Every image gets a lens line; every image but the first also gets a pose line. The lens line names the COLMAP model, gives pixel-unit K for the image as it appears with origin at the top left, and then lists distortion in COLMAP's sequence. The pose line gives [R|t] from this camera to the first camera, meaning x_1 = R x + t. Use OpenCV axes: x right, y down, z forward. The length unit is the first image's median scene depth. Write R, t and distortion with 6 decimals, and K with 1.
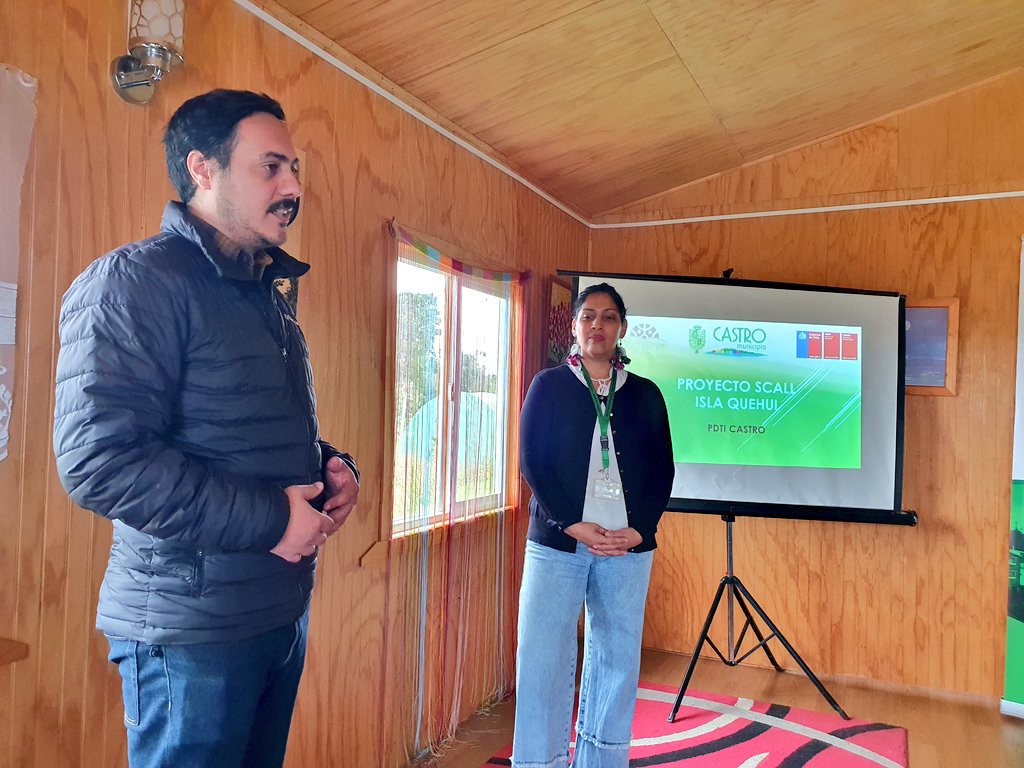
lens RADIAL K [[779.9, 0, 512.0], [0, 779.9, 384.0], [0, 0, 1]] dist [0.007407, 0.003736]
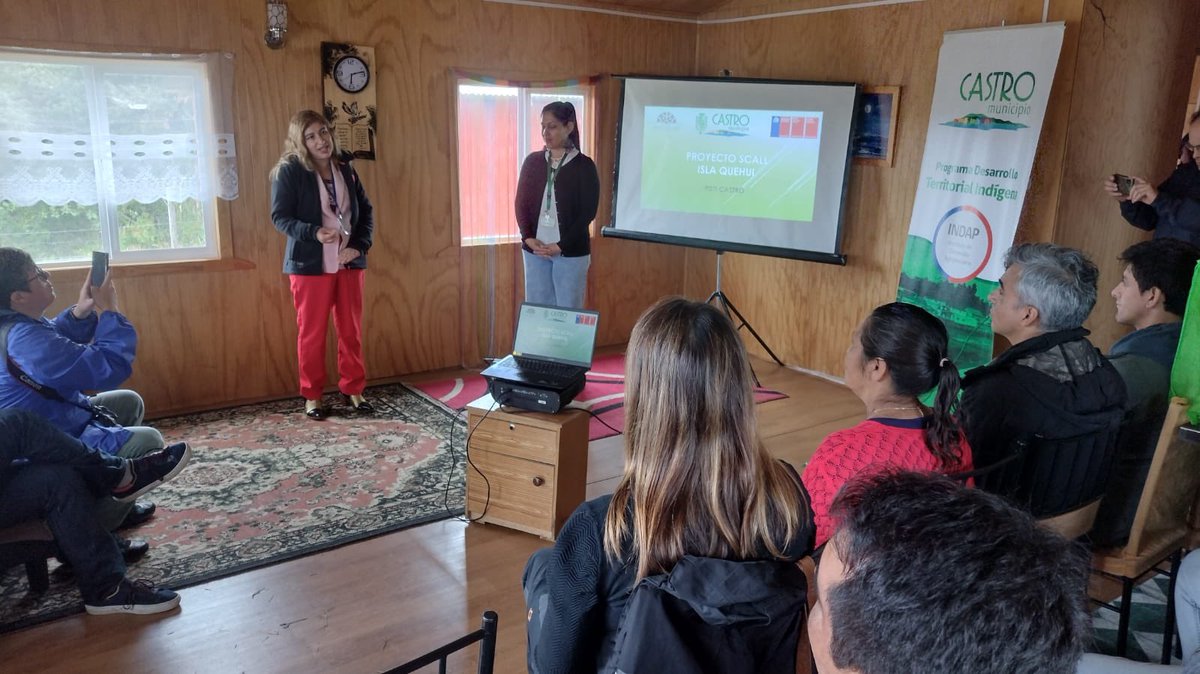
lens RADIAL K [[836.1, 0, 600.0], [0, 836.1, 337.0], [0, 0, 1]] dist [0.063722, -0.085524]
pose [[0.879994, 0.109502, -0.462189, 0.814095], [0.013818, 0.966749, 0.255352, -0.074025], [0.474783, -0.231095, 0.849221, -0.452121]]
